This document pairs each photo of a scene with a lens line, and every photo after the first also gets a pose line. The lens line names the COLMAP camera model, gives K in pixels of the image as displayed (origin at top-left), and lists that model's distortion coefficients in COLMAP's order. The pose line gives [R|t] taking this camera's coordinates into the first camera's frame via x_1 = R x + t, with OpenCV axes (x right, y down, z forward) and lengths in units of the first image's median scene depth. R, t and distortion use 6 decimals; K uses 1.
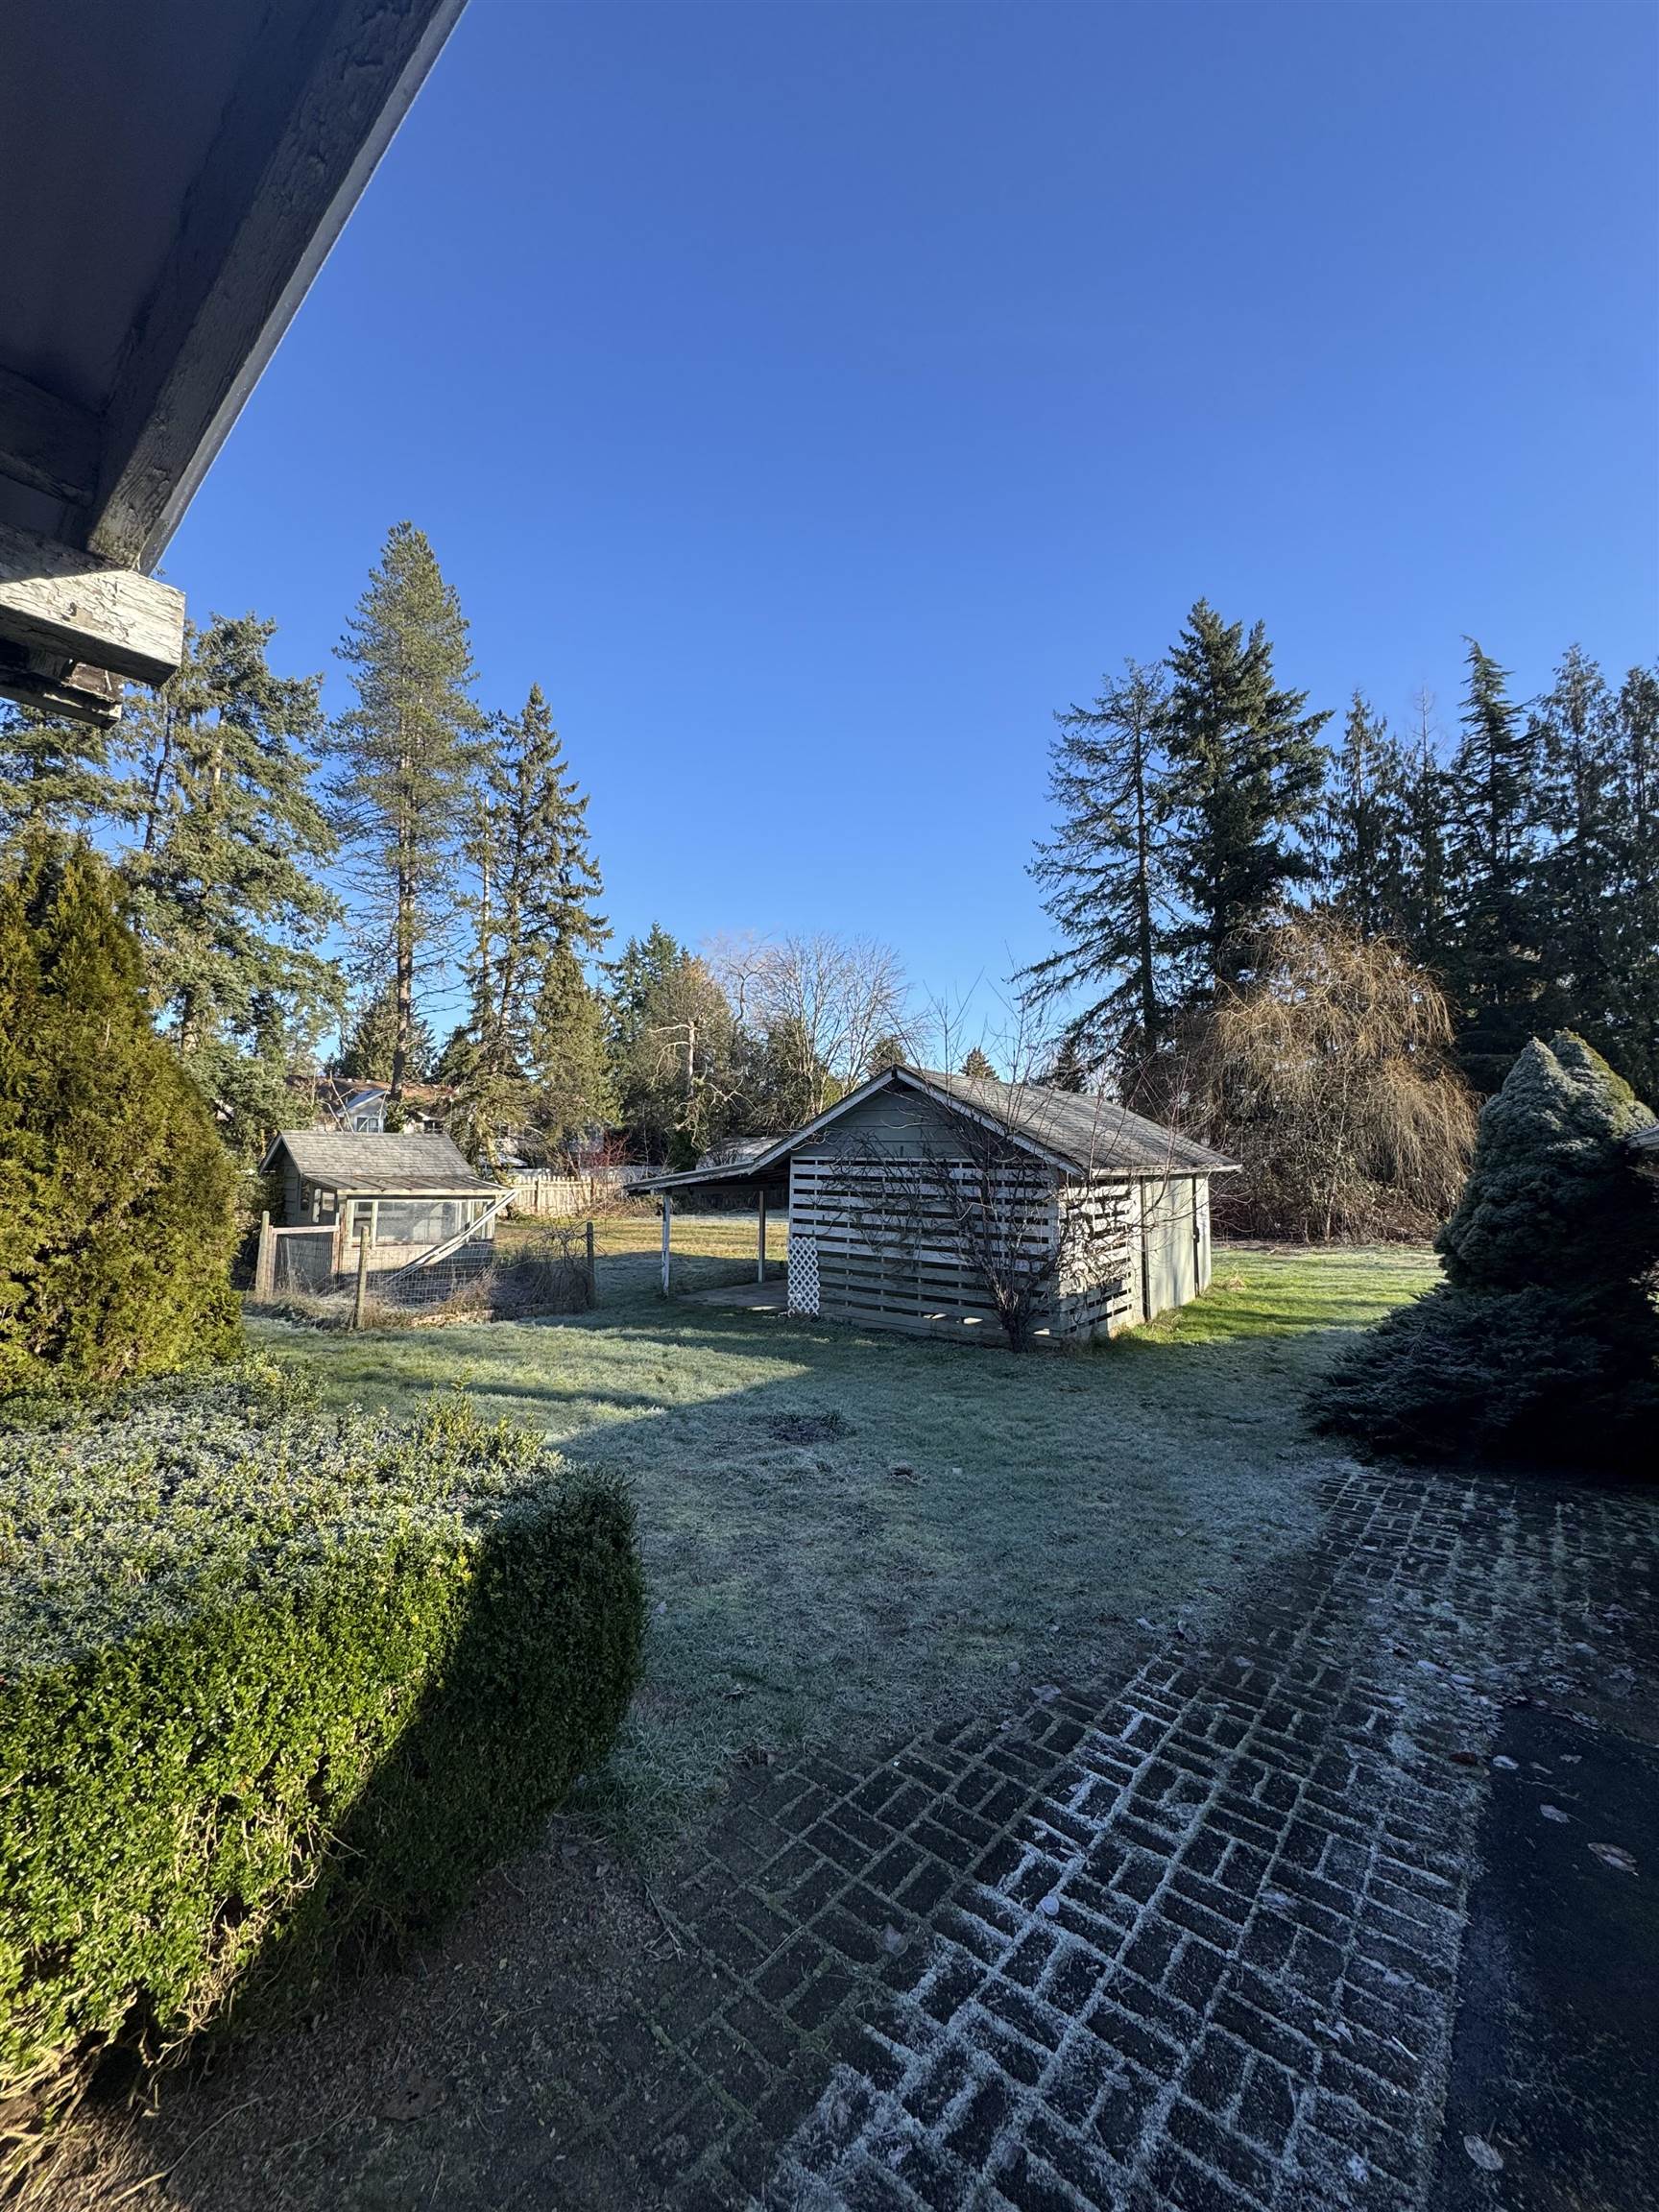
lens RADIAL K [[880.9, 0, 840.7], [0, 880.9, 1103.7], [0, 0, 1]] dist [-0.003622, 0.000425]
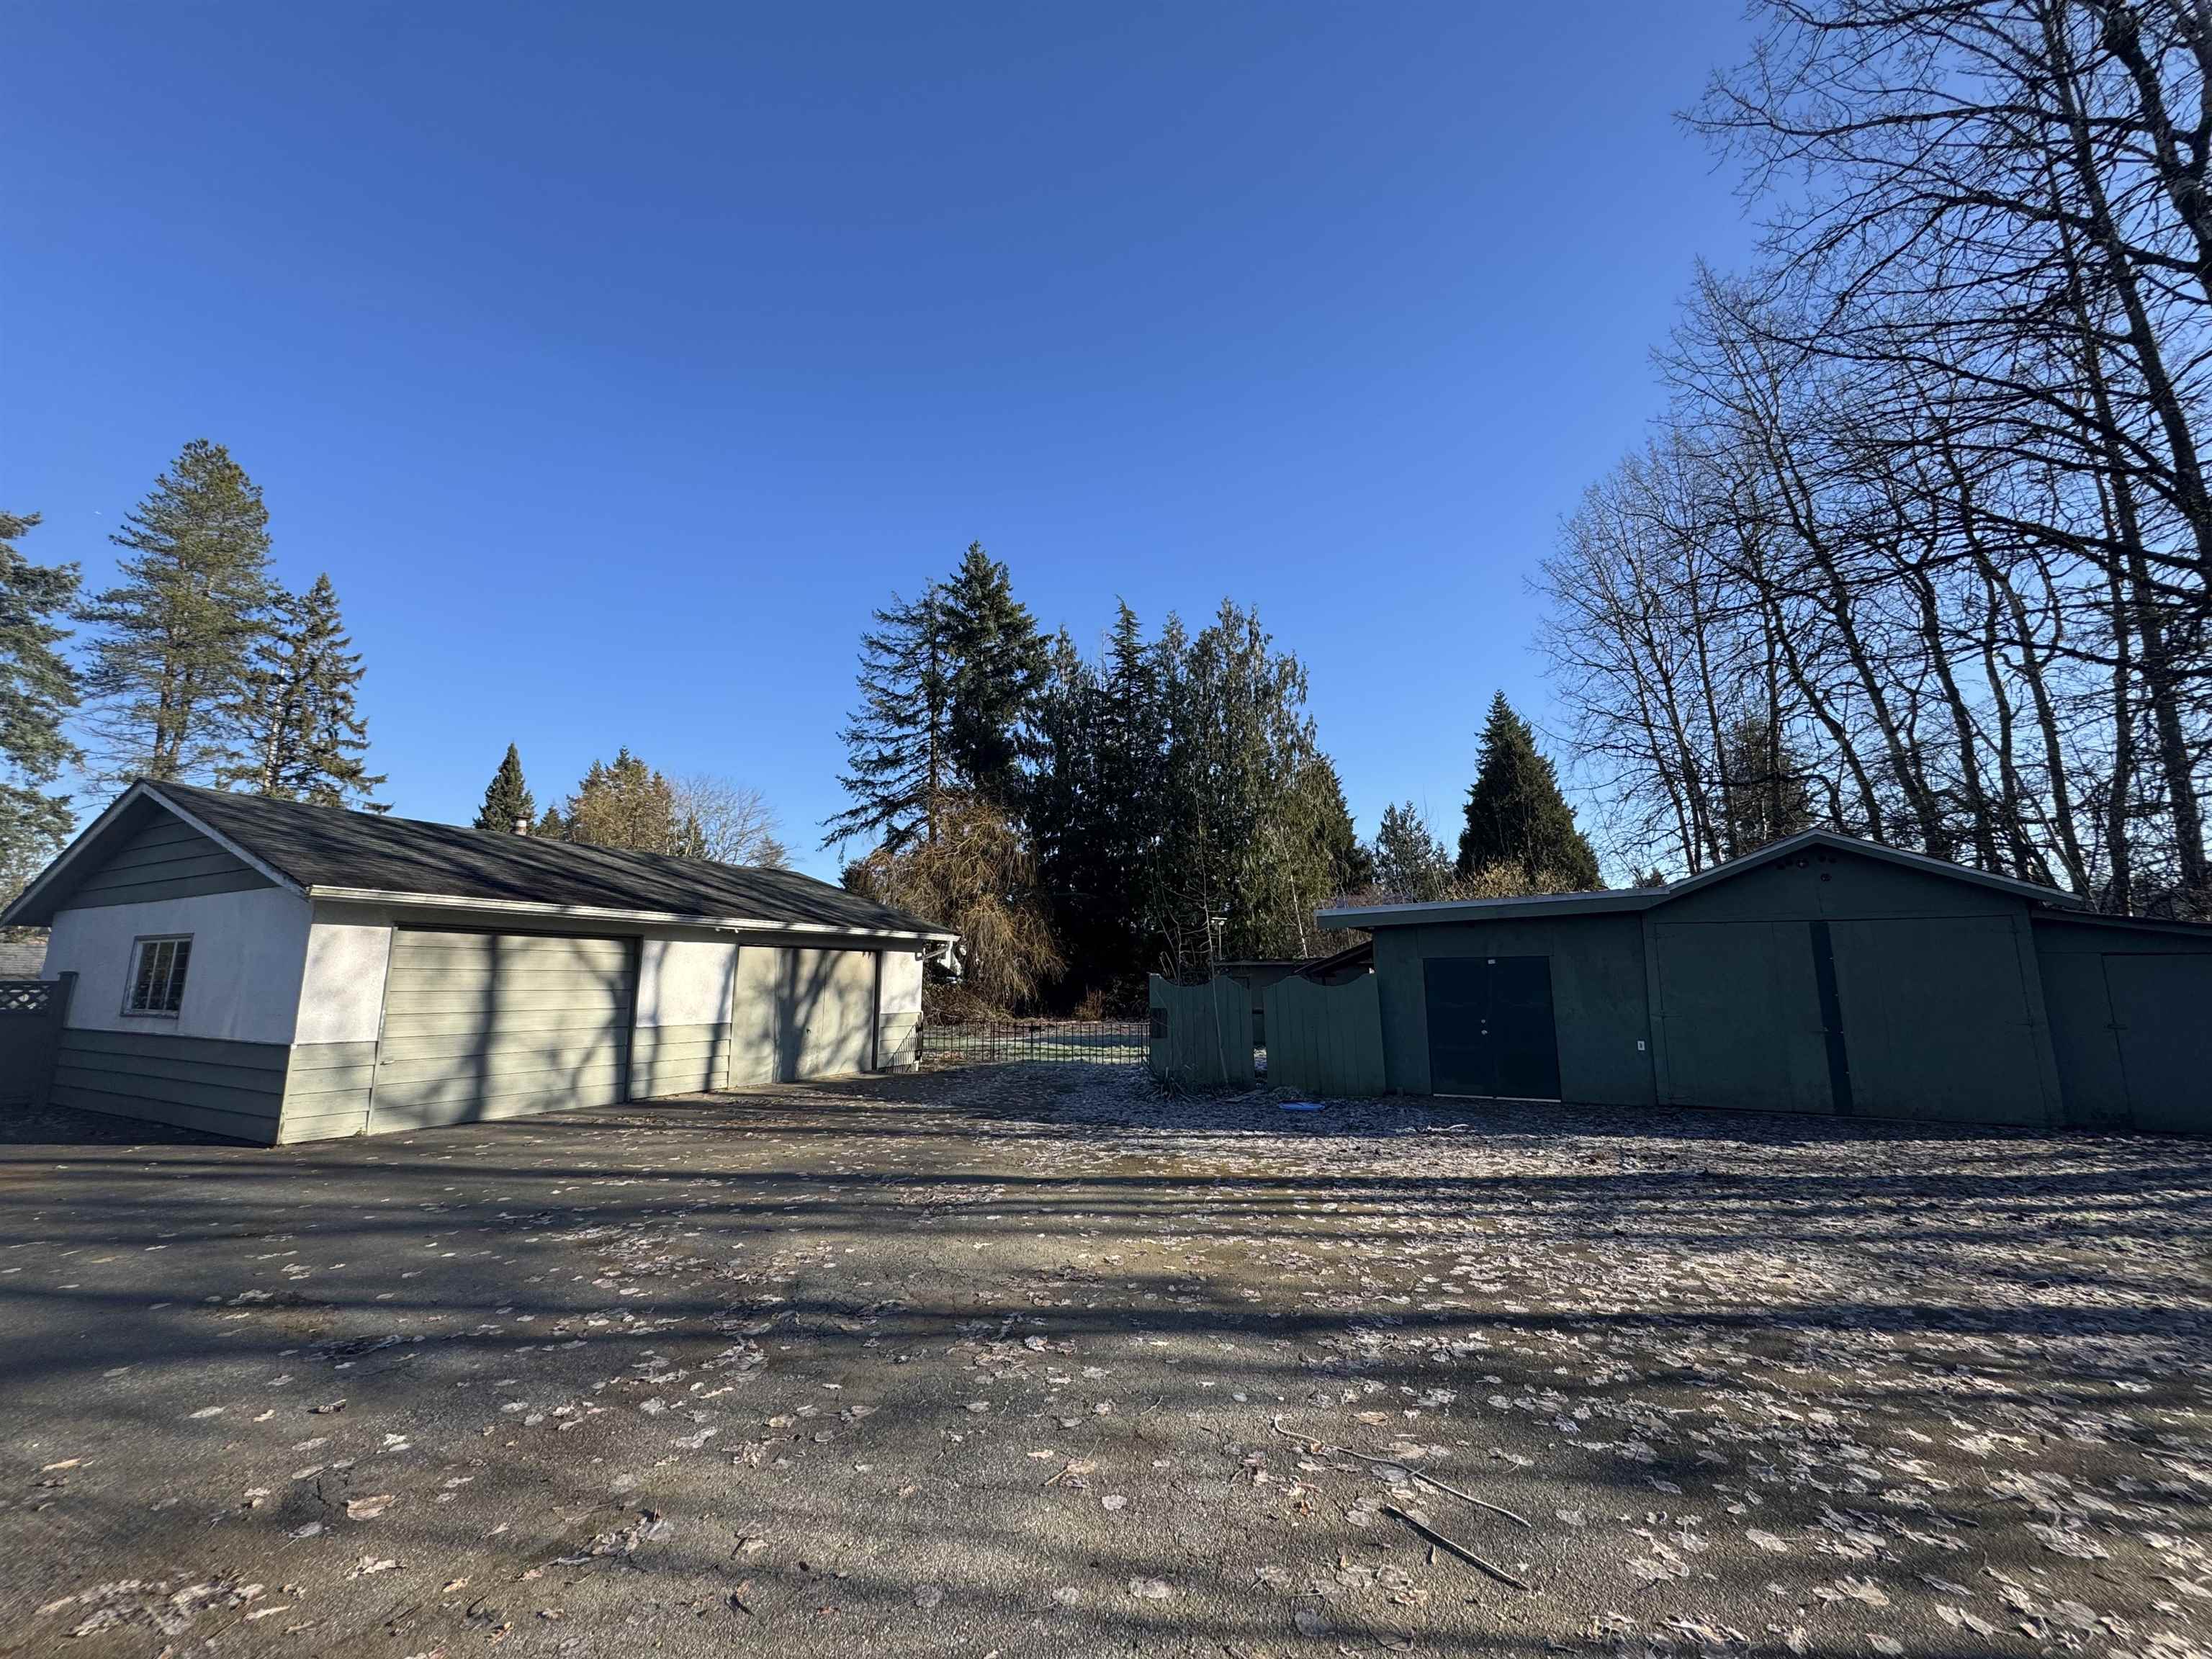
lens RADIAL K [[880.9, 0, 1114.9], [0, 880.9, 827.8], [0, 0, 1]] dist [-0.003622, 0.000425]
pose [[0.976711, 0.032146, 0.212138, 0.517436], [-0.007719, 0.993337, -0.114986, 0.000149], [-0.214421, 0.110671, 0.970451, -0.402453]]
